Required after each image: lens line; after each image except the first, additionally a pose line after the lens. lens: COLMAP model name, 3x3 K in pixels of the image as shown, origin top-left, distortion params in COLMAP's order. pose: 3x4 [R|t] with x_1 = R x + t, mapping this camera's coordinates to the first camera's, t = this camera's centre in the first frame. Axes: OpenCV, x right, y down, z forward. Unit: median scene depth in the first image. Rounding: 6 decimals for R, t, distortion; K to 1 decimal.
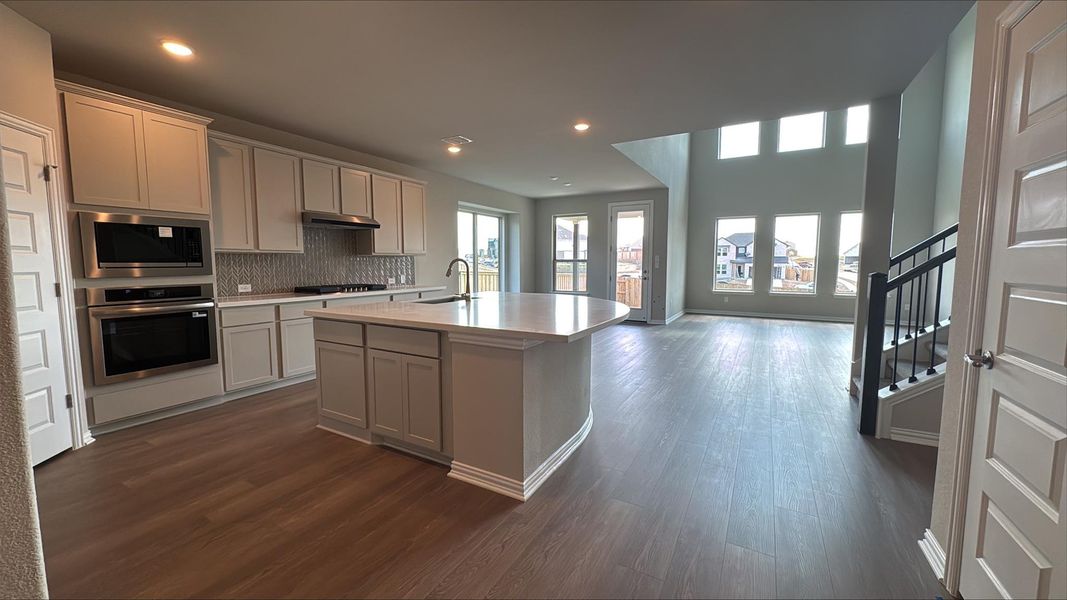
lens RADIAL K [[407.3, 0, 530.9], [0, 407.3, 296.4], [0, 0, 1]] dist [0.003020, 0.000208]
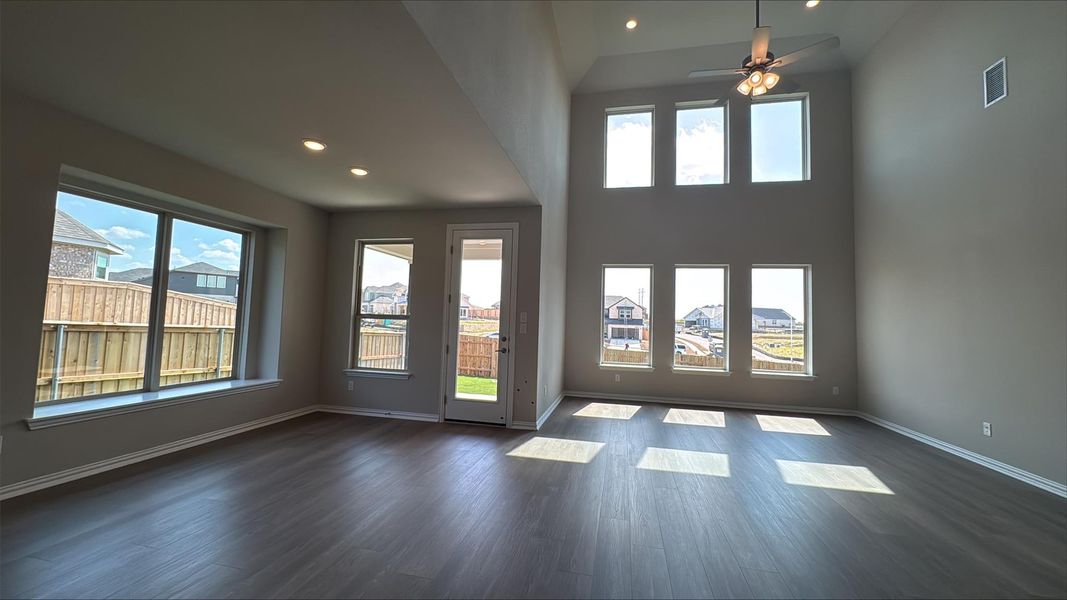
lens RADIAL K [[407.3, 0, 530.1], [0, 407.3, 296.7], [0, 0, 1]] dist [0.003020, 0.000208]
pose [[0.955188, 0.045880, 0.292422, 0.134771], [-0.005228, 0.990375, -0.138310, -0.038629], [-0.295953, 0.130584, 0.946235, 0.401884]]
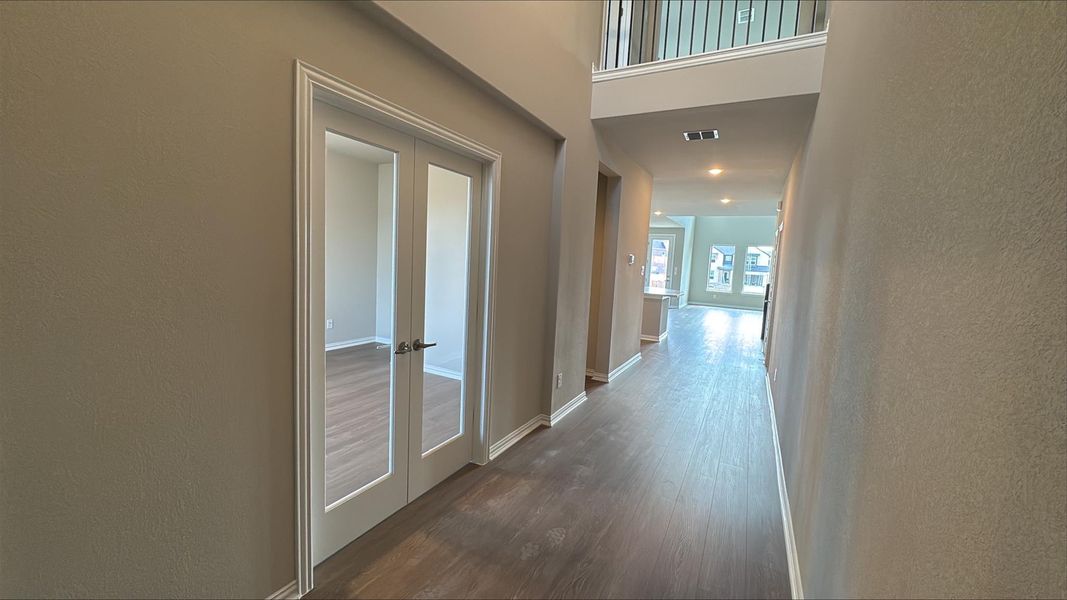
lens RADIAL K [[407.3, 0, 538.4], [0, 407.3, 300.9], [0, 0, 1]] dist [0.003020, 0.000208]
pose [[0.997947, 0.045514, 0.045069, -0.312972], [-0.046415, 0.998738, 0.019163, 0.030742], [-0.044140, -0.021215, 0.998800, -0.629727]]
